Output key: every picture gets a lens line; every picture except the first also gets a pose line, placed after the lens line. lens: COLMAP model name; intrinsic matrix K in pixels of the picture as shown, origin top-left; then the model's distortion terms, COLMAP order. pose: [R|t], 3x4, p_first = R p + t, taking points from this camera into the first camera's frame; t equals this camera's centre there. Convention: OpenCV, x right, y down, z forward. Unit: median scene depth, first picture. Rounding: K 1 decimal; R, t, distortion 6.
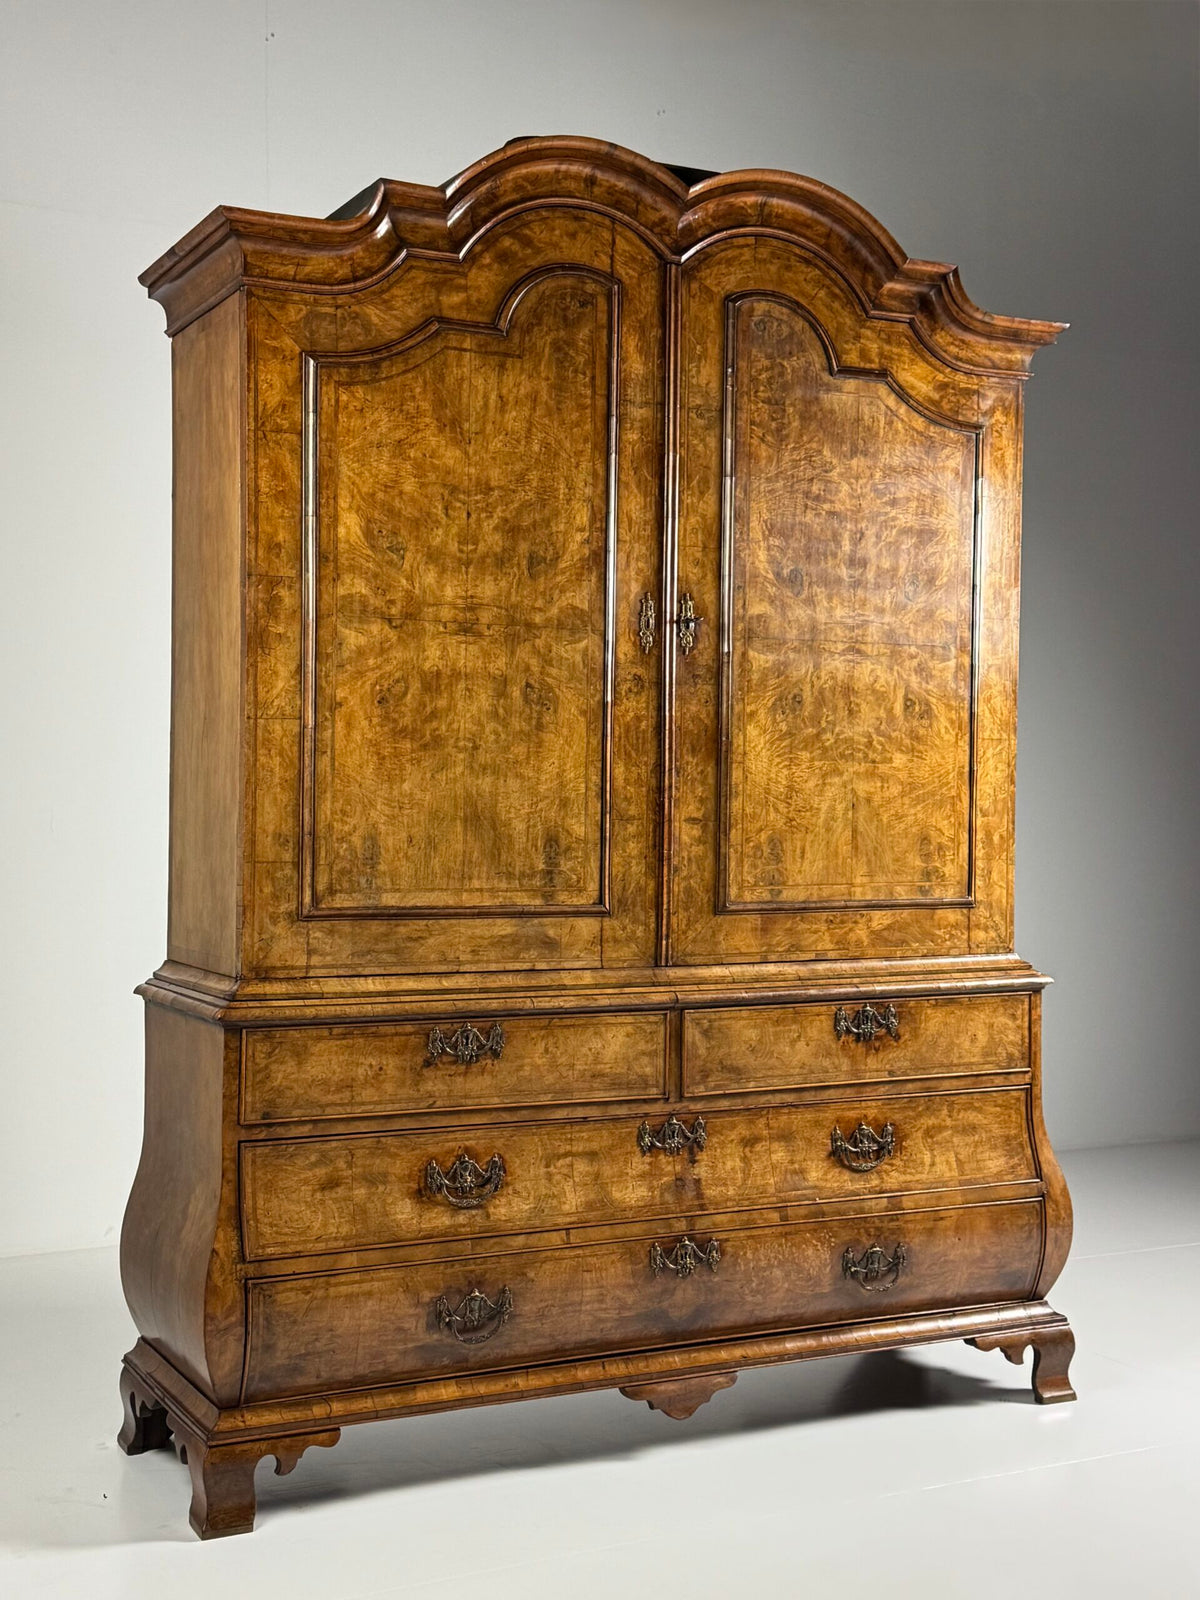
lens RADIAL K [[2000.3, 0, 591.8], [0, 2000.3, 813.6], [0, 0, 1]] dist [0.129063, 0.000000]
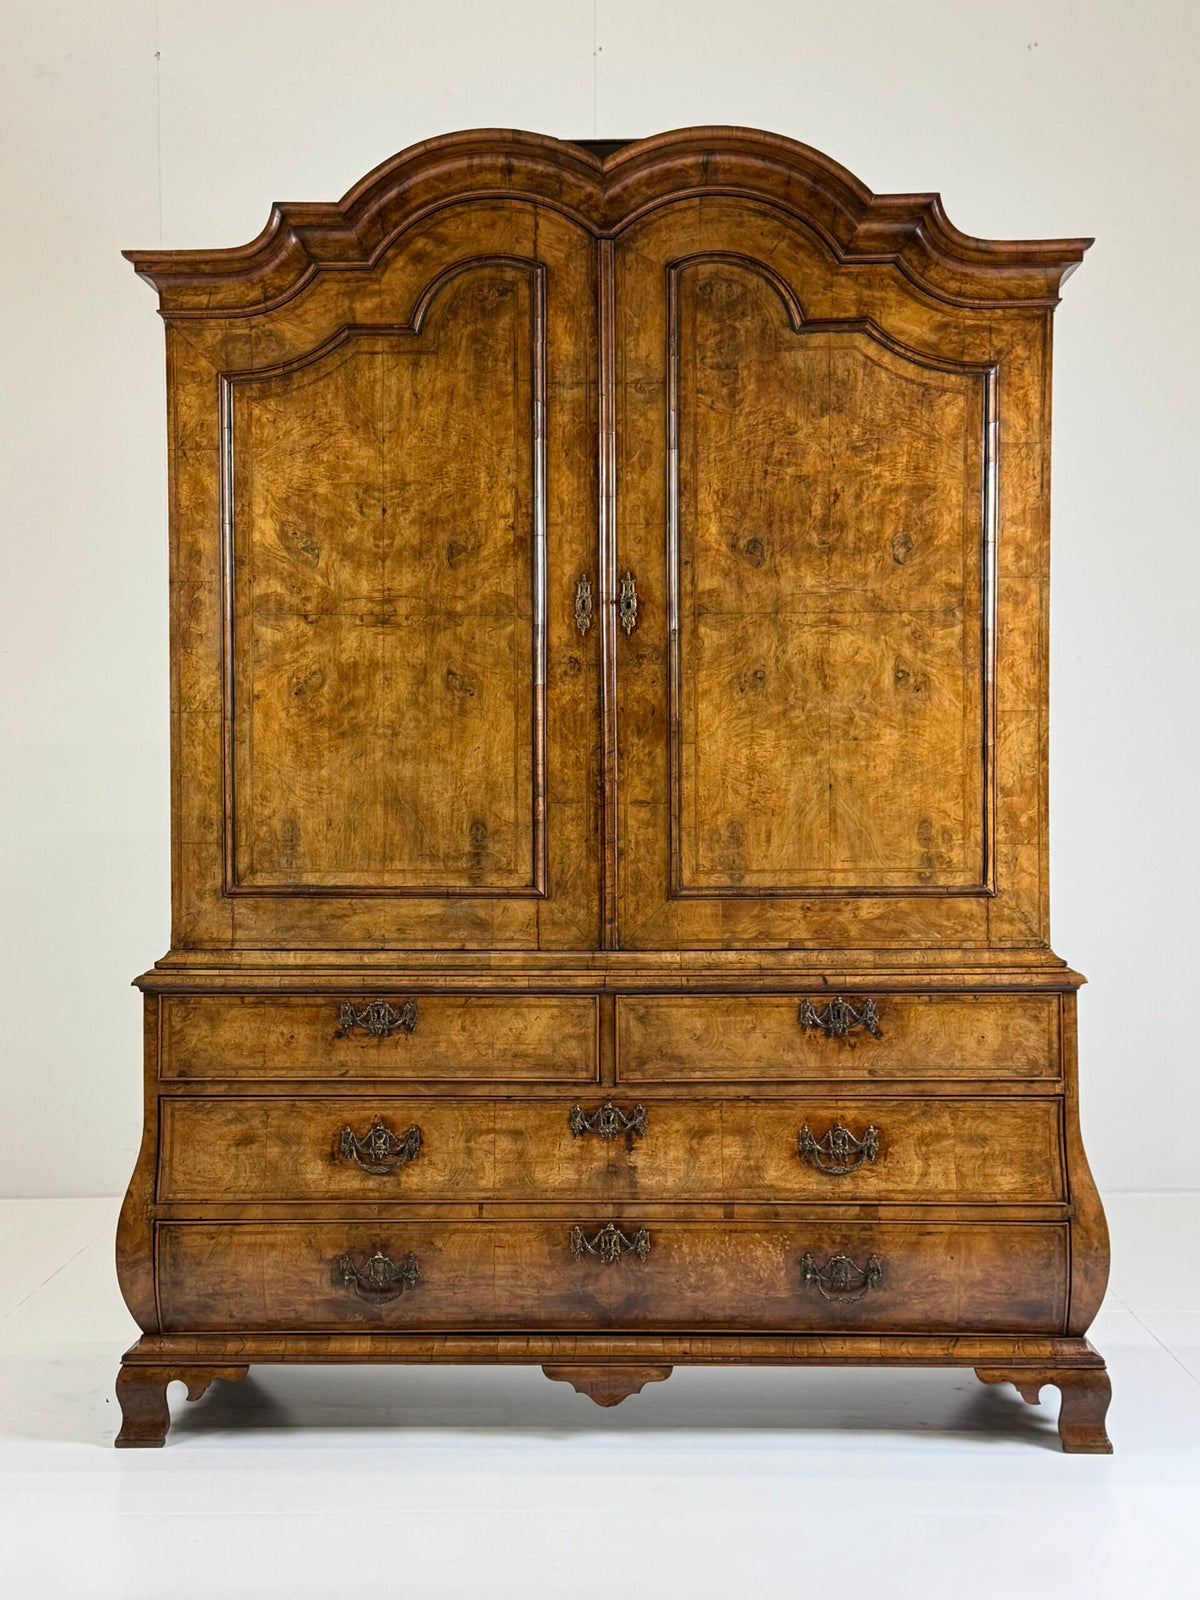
lens RADIAL K [[2000.3, 0, 597.3], [0, 2000.3, 812.7], [0, 0, 1]] dist [0.129063, 0.000000]
pose [[0.880788, -0.001442, -0.473509, 0.515565], [0.006705, 0.999933, 0.009428, -0.001266], [0.473464, -0.011479, 0.880739, 0.128405]]
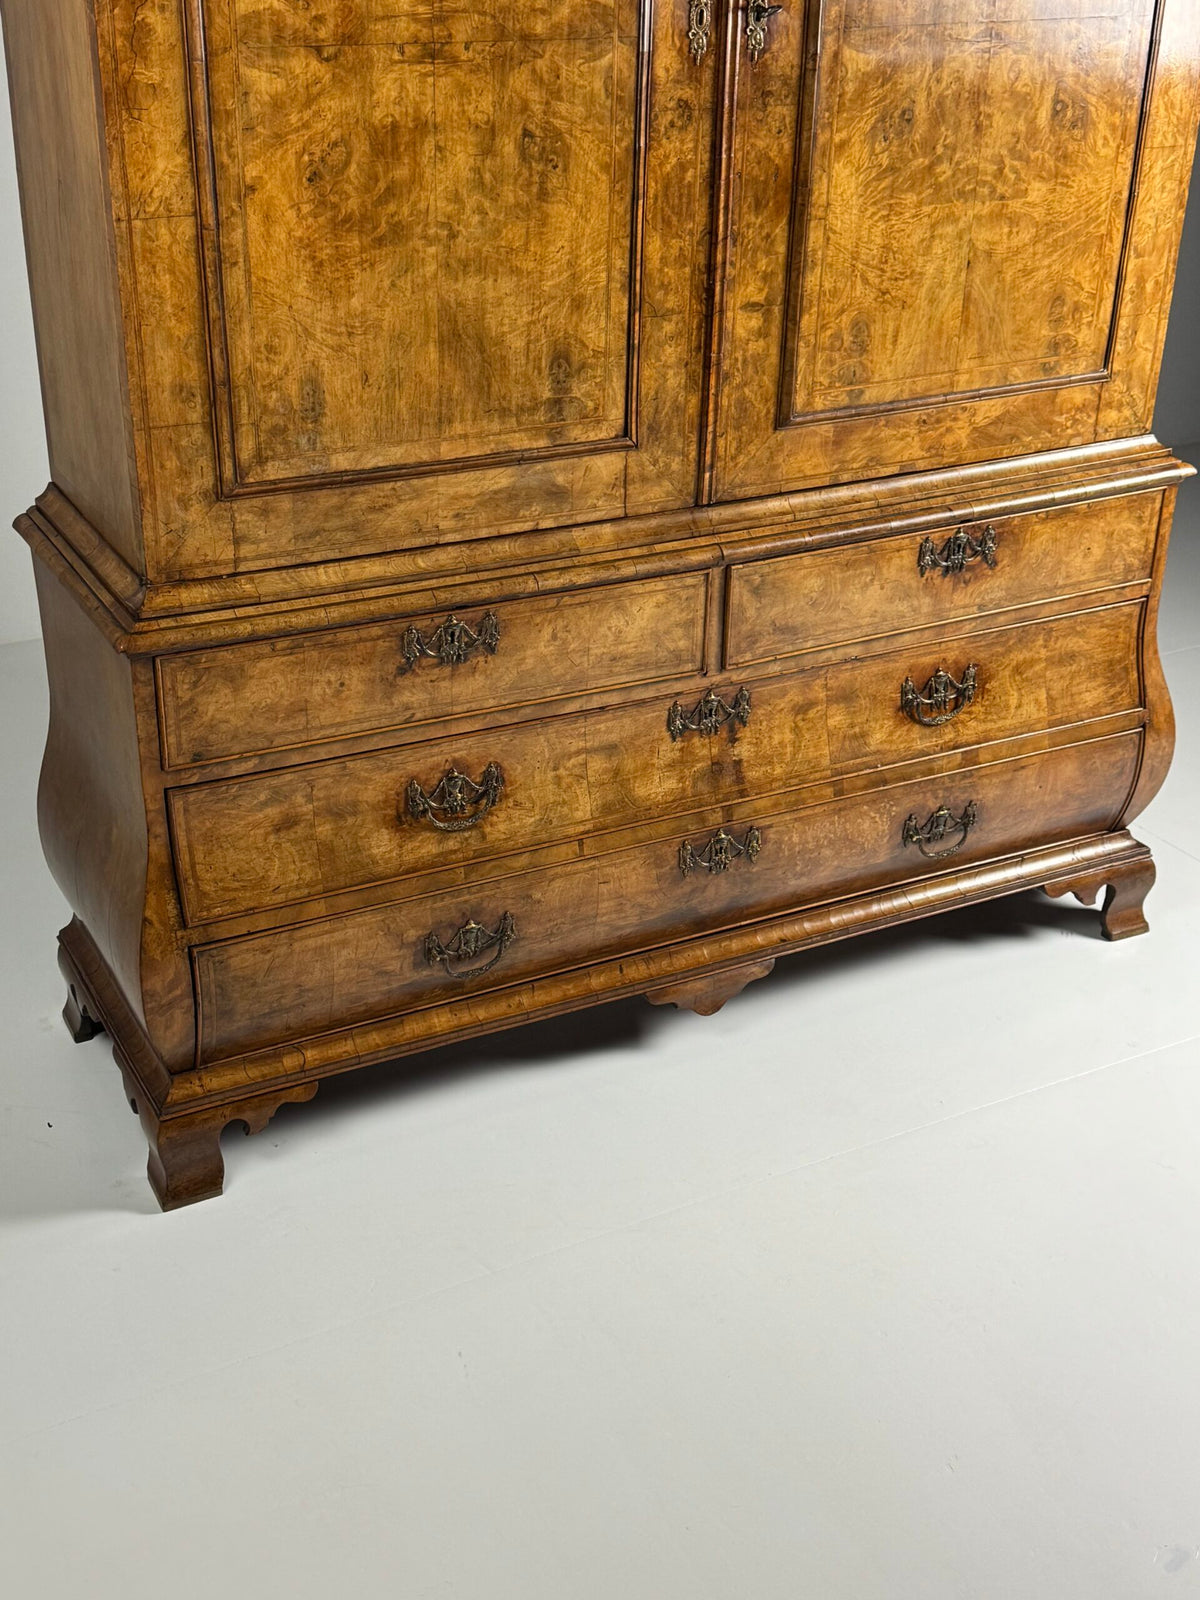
lens RADIAL K [[2000.3, 0, 609.8], [0, 2000.3, 822.5], [0, 0, 1]] dist [0.129063, 0.000000]
pose [[0.999731, 0.001227, 0.023140, -0.018744], [-0.011483, 0.893594, 0.448730, -0.163946], [-0.020127, -0.448875, 0.893368, 0.268032]]
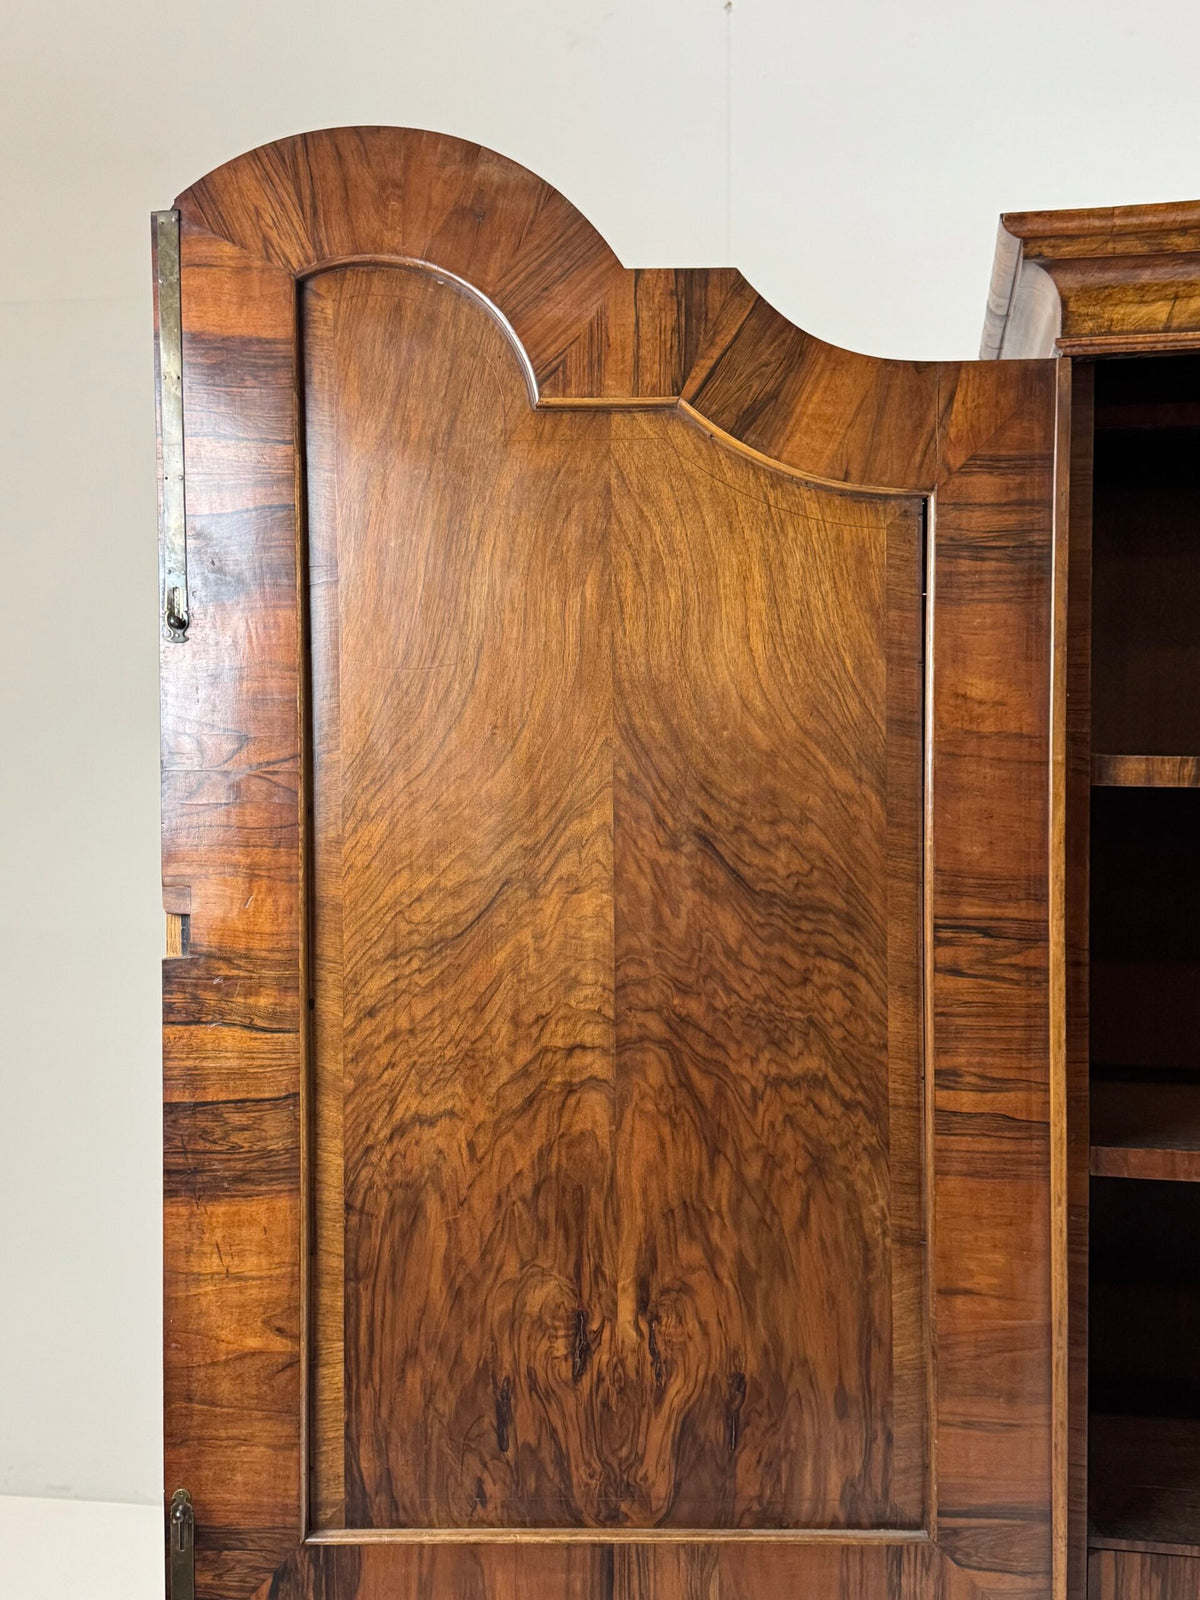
lens RADIAL K [[1749.5, 0, 622.6], [0, 1749.5, 802.4], [0, 0, 1]] dist [0.083568, 0.000000]
pose [[0.800152, 0.009752, -0.599718, 0.010448], [0.004245, 0.999751, 0.021920, -0.145128], [0.599782, -0.020086, 0.799911, 0.523595]]
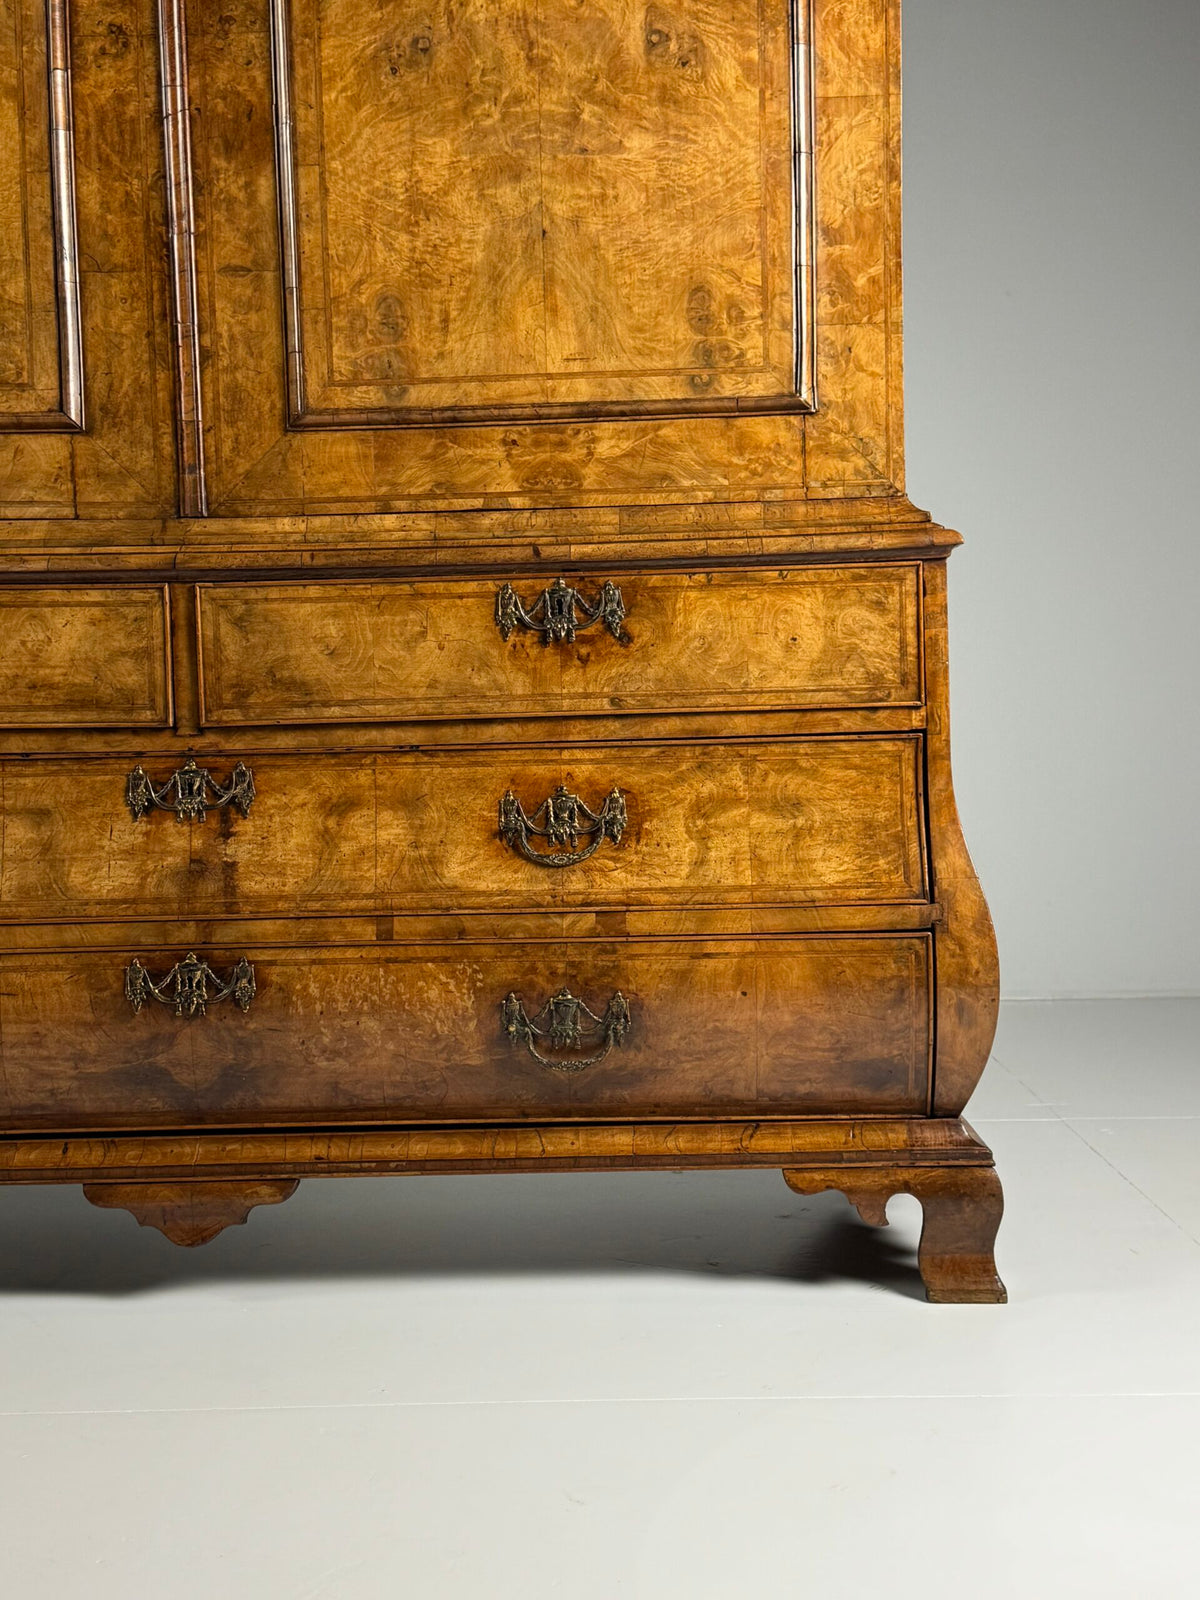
lens RADIAL K [[2051.9, 0, 599.2], [0, 2051.9, 799.5], [0, 0, 1]] dist [0.139239, 0.000000]
pose [[0.879301, -0.004775, -0.476243, 0.456453], [0.023441, 0.999172, 0.033261, 0.148053], [0.475689, -0.040410, 0.878685, 0.518870]]
